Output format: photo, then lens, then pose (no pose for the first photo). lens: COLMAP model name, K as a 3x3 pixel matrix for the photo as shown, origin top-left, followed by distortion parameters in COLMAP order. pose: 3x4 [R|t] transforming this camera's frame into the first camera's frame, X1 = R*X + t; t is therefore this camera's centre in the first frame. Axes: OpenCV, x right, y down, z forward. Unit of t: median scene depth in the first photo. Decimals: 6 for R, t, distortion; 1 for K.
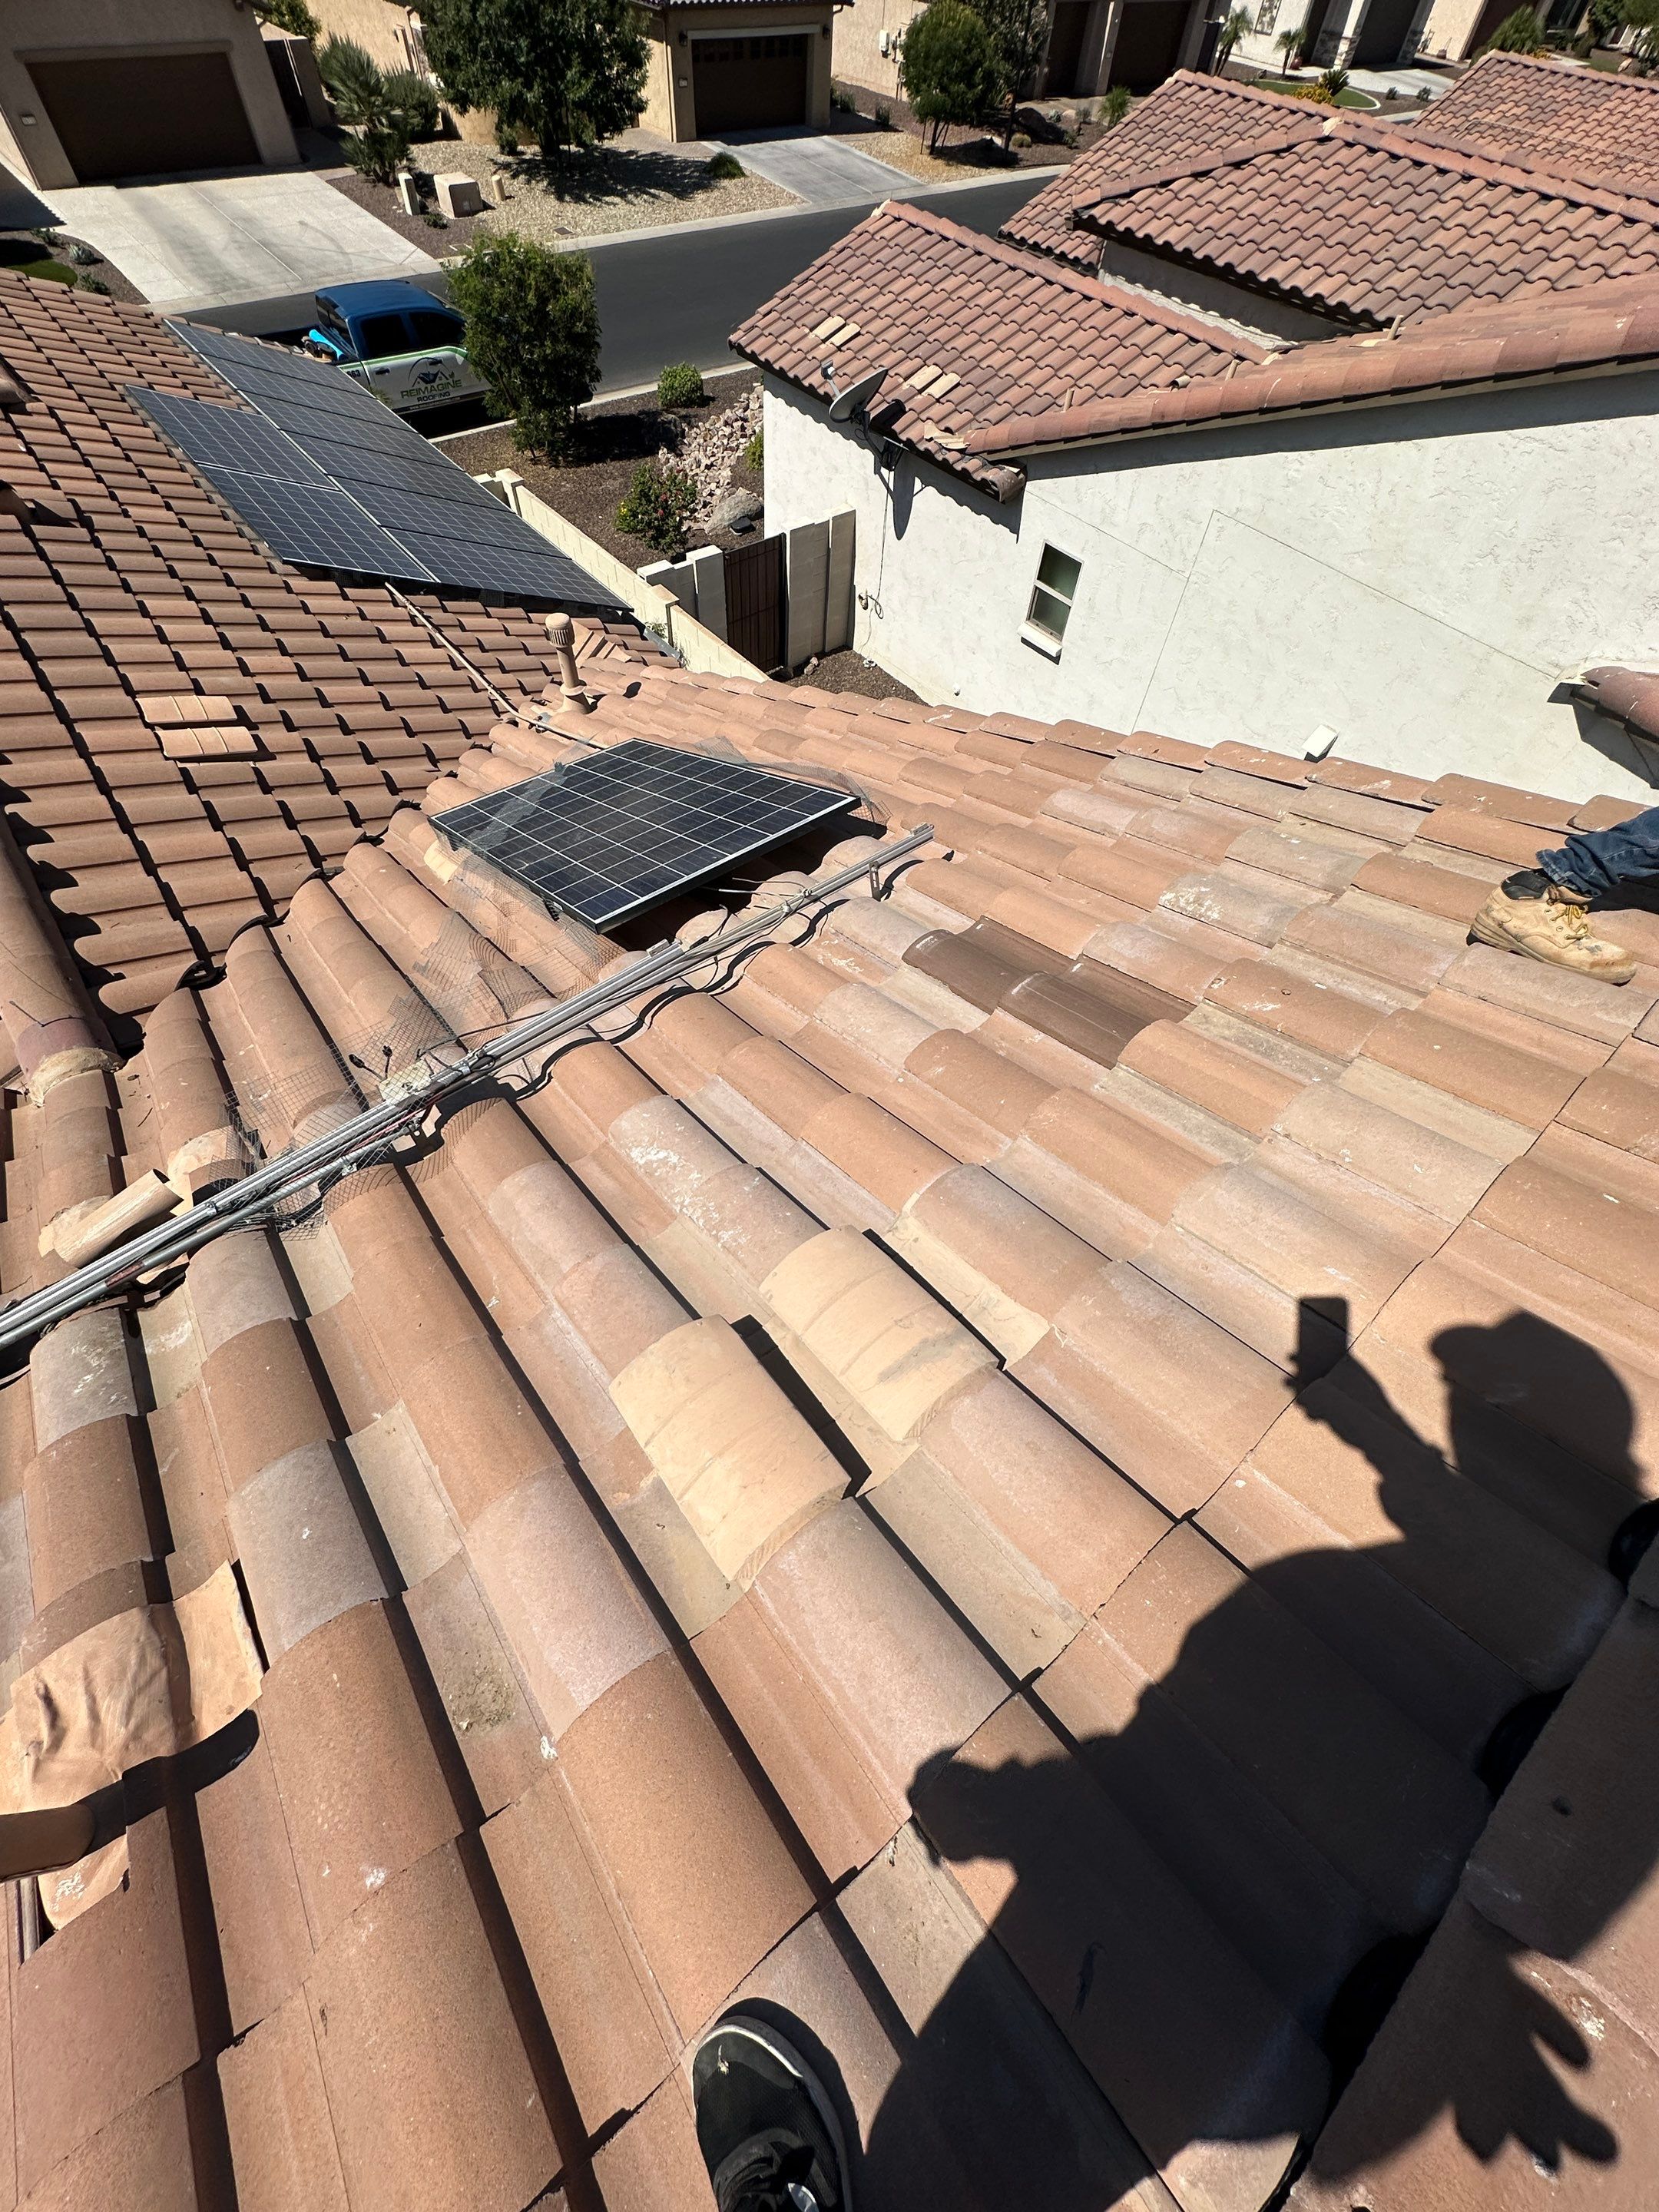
lens RADIAL K [[879.8, 0, 834.2], [0, 879.8, 1098.2], [0, 0, 1]] dist [-0.002501, 0.000284]
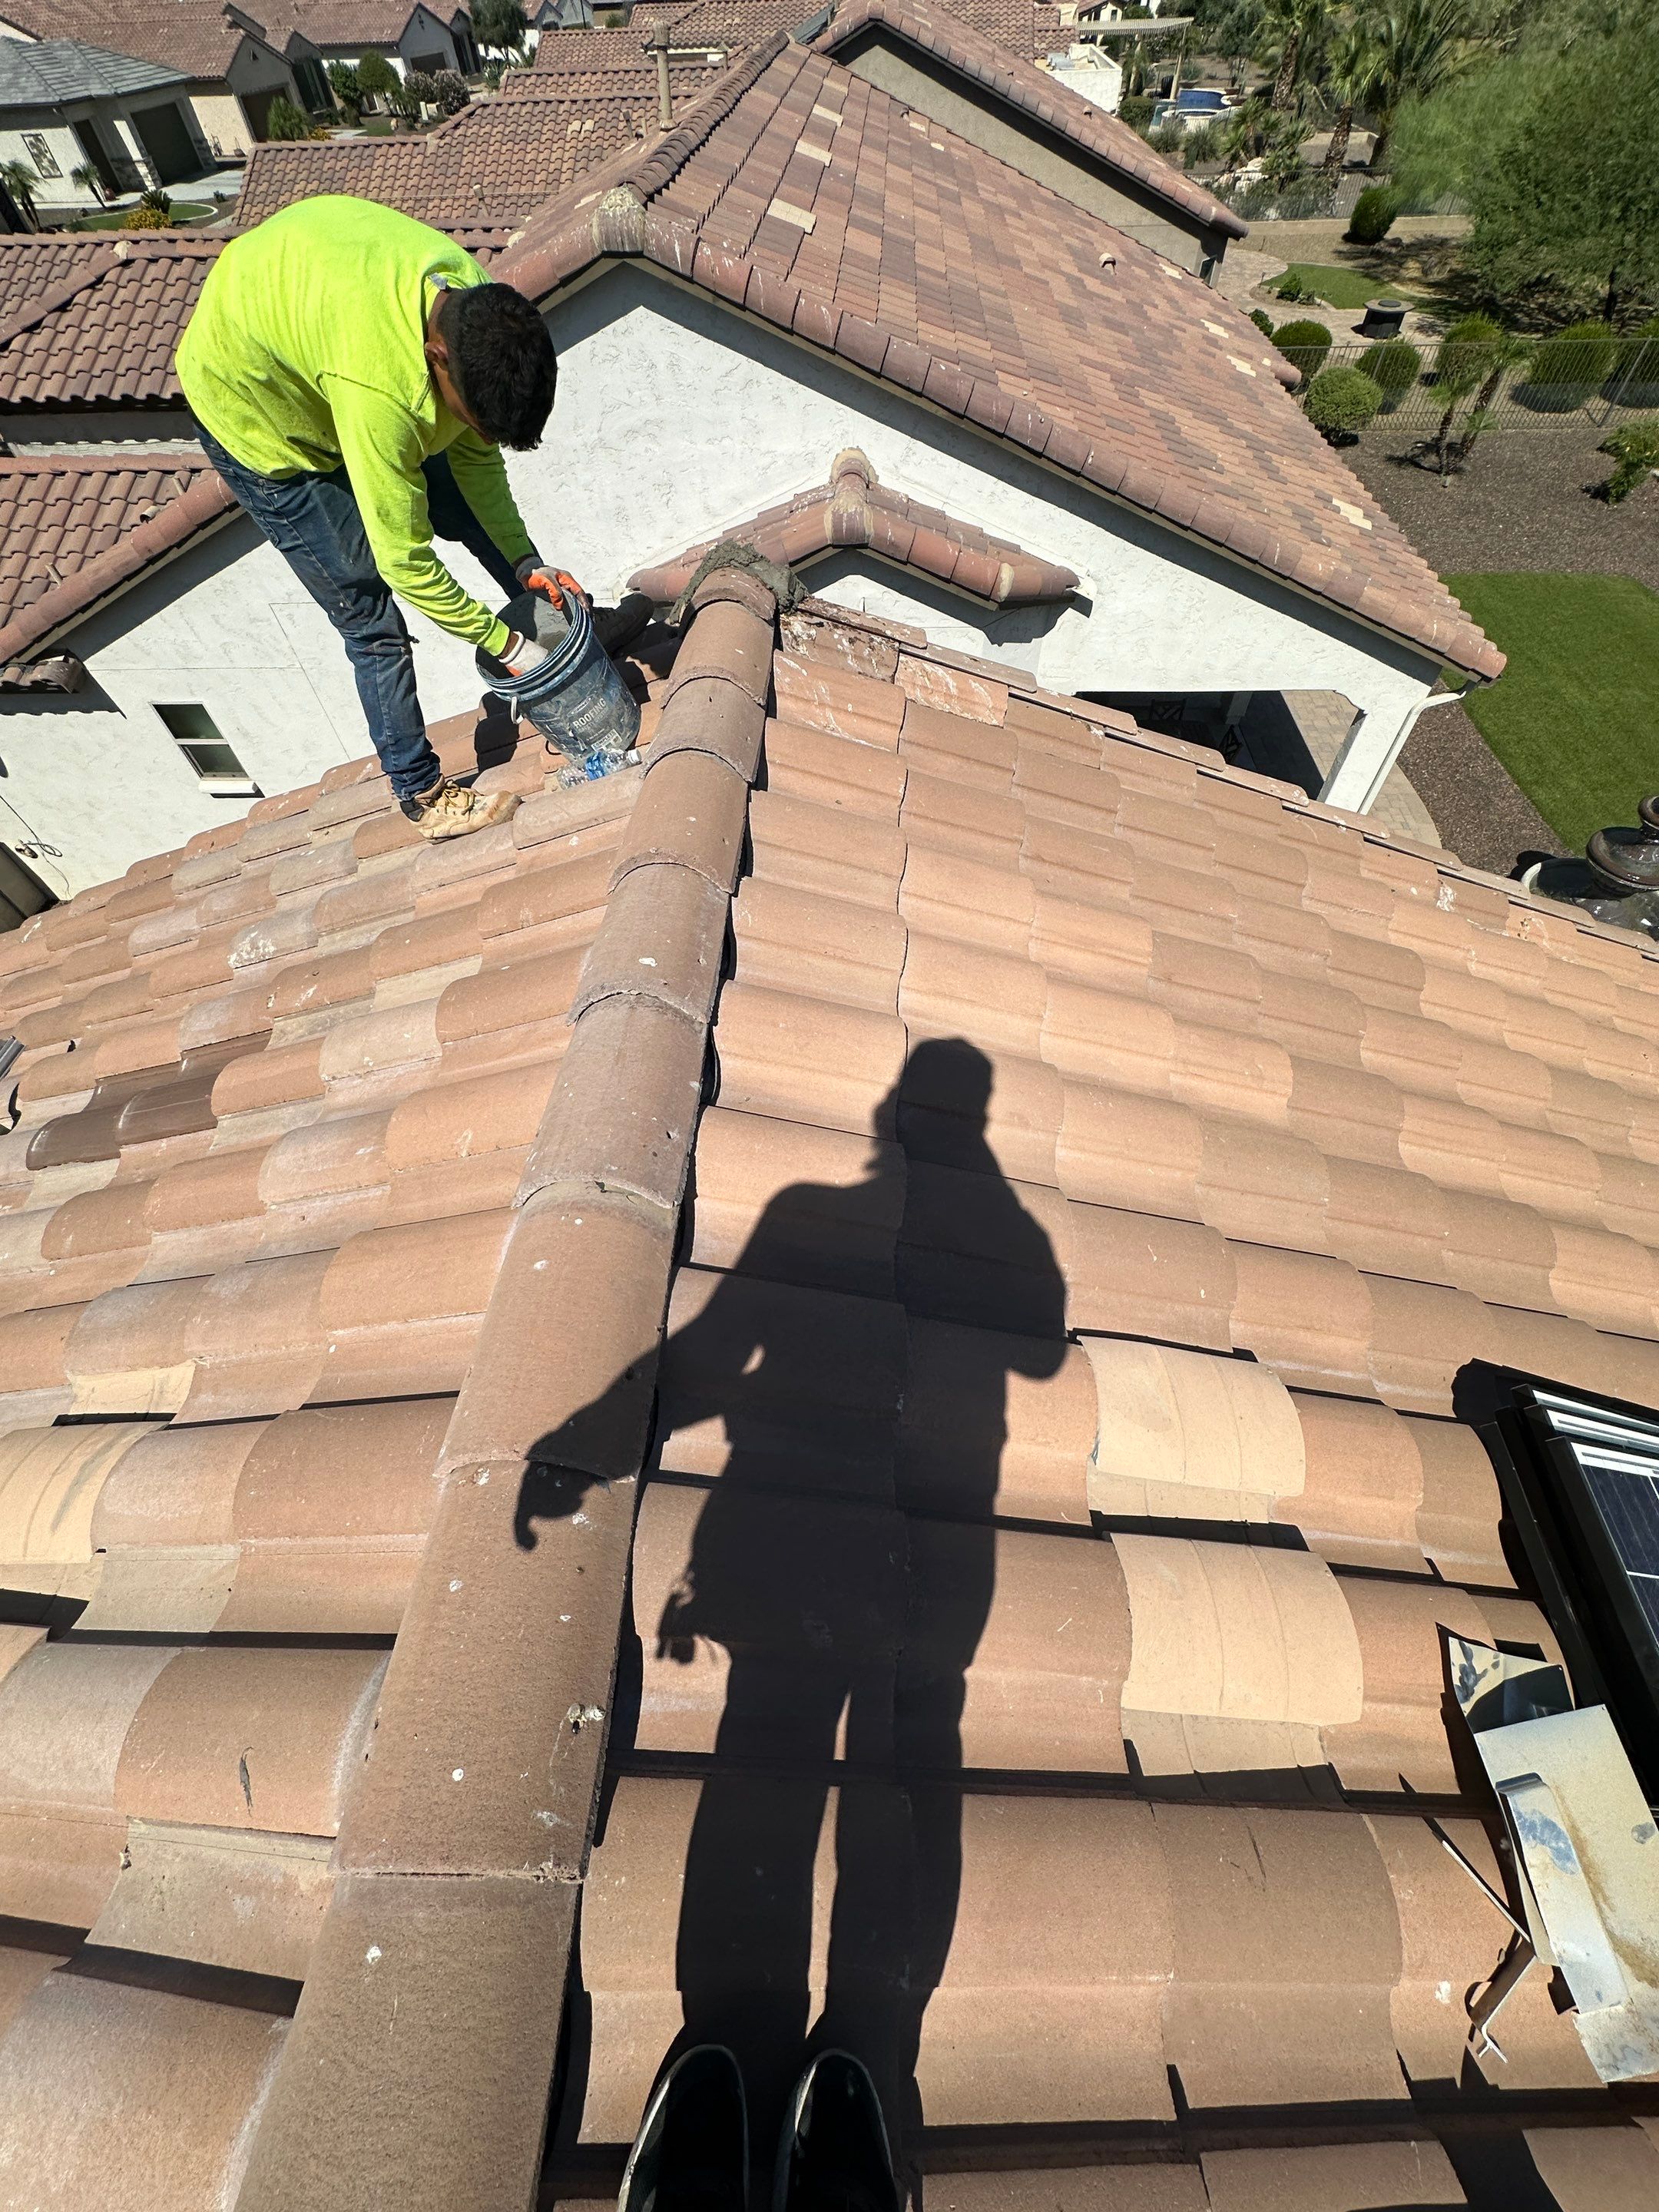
lens RADIAL K [[879.8, 0, 834.2], [0, 879.8, 1098.2], [0, 0, 1]] dist [-0.002501, 0.000284]
pose [[0.662940, -0.641553, 0.385902, 0.091579], [0.659066, 0.744619, 0.105705, 0.069391], [-0.355166, 0.184259, 0.916464, -0.051425]]
